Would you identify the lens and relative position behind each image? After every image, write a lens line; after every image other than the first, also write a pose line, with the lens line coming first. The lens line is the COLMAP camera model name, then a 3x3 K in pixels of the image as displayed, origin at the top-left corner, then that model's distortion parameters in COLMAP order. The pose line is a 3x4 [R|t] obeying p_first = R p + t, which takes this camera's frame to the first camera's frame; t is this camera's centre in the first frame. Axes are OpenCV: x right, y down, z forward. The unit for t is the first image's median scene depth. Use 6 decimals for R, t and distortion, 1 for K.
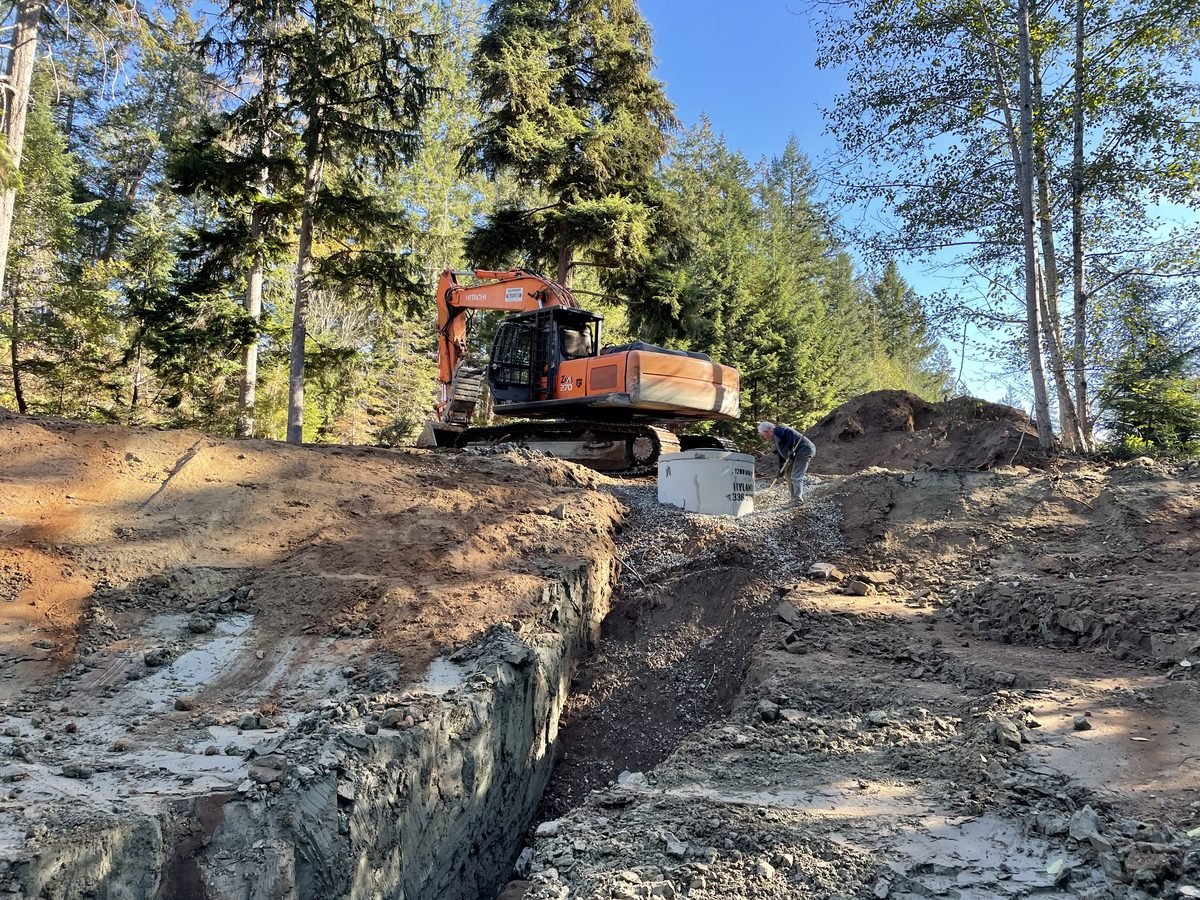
lens RADIAL K [[911.0, 0, 600.0], [0, 911.0, 450.0], [0, 0, 1]] dist [0.108182, -0.133302]
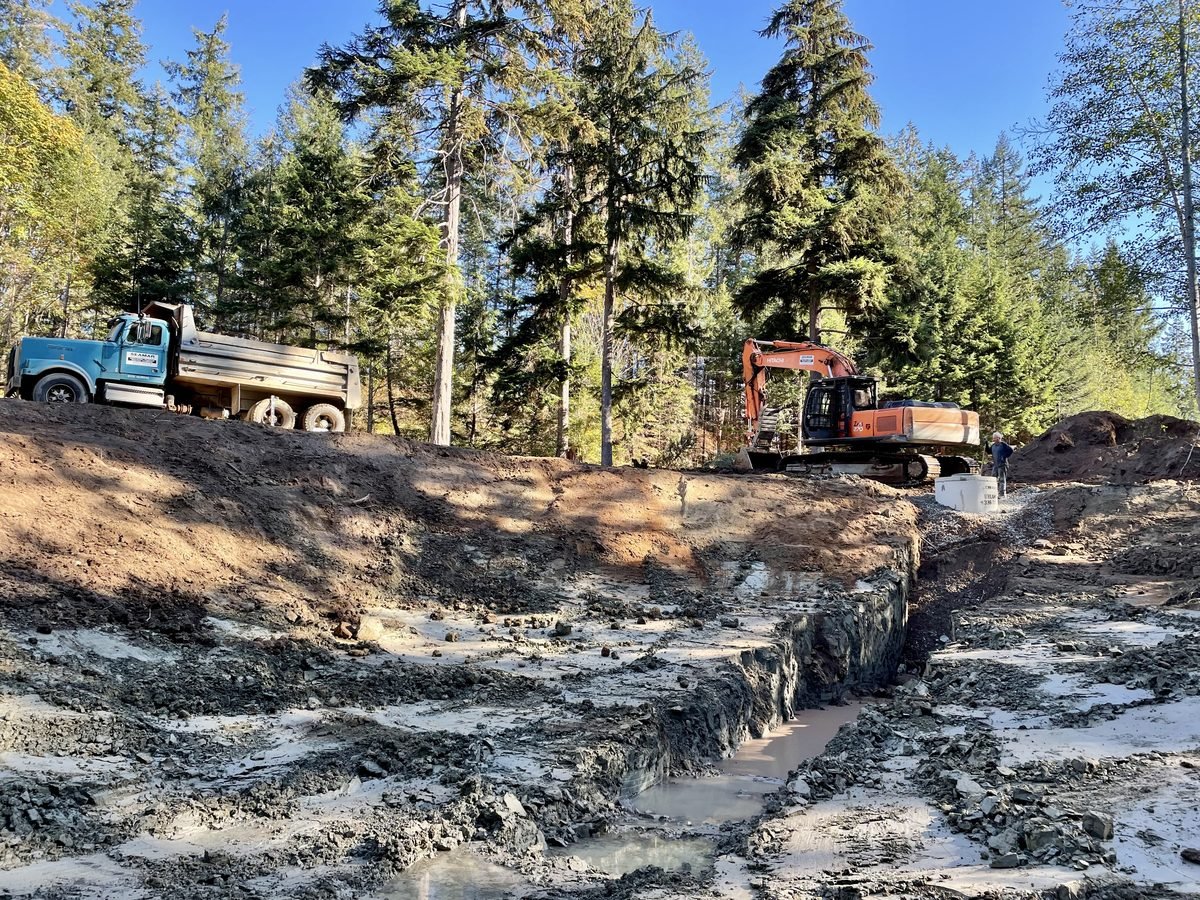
lens RADIAL K [[911.0, 0, 600.0], [0, 911.0, 450.0], [0, 0, 1]] dist [0.108182, -0.133302]
pose [[0.977914, -0.028763, -0.207017, -0.075764], [0.031653, 0.999442, 0.010661, -0.033688], [0.206595, -0.016978, 0.978279, -0.324389]]
